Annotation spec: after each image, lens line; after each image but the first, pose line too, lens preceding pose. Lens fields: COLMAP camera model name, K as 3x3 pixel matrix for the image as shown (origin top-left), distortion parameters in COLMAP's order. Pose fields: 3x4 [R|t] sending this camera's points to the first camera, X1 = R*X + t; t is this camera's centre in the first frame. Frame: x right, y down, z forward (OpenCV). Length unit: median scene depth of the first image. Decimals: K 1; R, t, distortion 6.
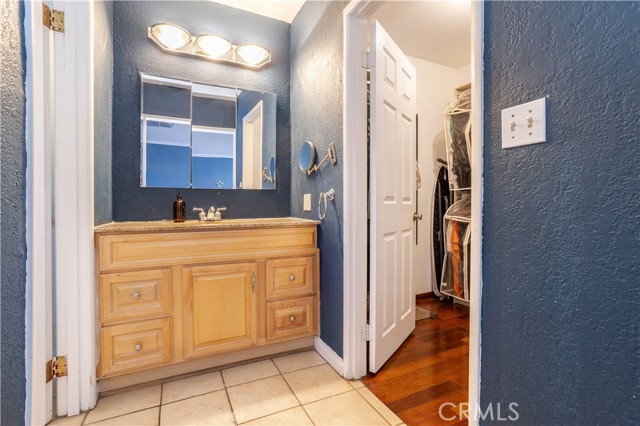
lens RADIAL K [[303.2, 0, 322.8], [0, 303.2, 208.1], [0, 0, 1]] dist [-0.026173, 0.000786]
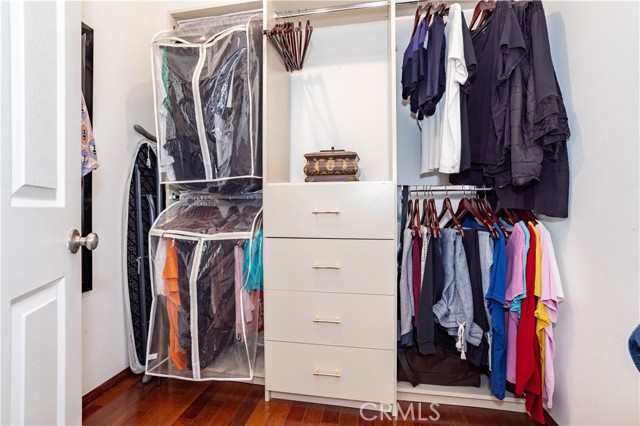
lens RADIAL K [[303.2, 0, 323.0], [0, 303.2, 210.3], [0, 0, 1]] dist [-0.026173, 0.000786]
pose [[0.592085, -0.001696, 0.805874, 0.157183], [0.009062, 0.999949, -0.004553, -0.004498], [-0.805824, 0.009999, 0.592070, 0.444932]]
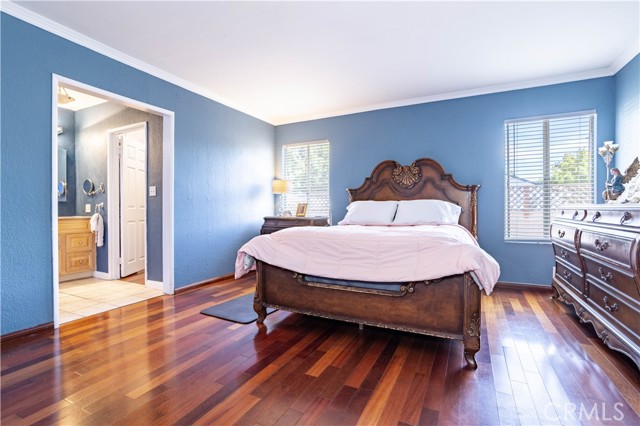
lens RADIAL K [[303.2, 0, 321.7], [0, 303.2, 212.9], [0, 0, 1]] dist [-0.026173, 0.000786]
pose [[0.790042, -0.005506, 0.613028, -0.028262], [0.010218, 0.999939, -0.004186, 0.027012], [-0.612967, 0.009571, 0.790050, -1.162130]]
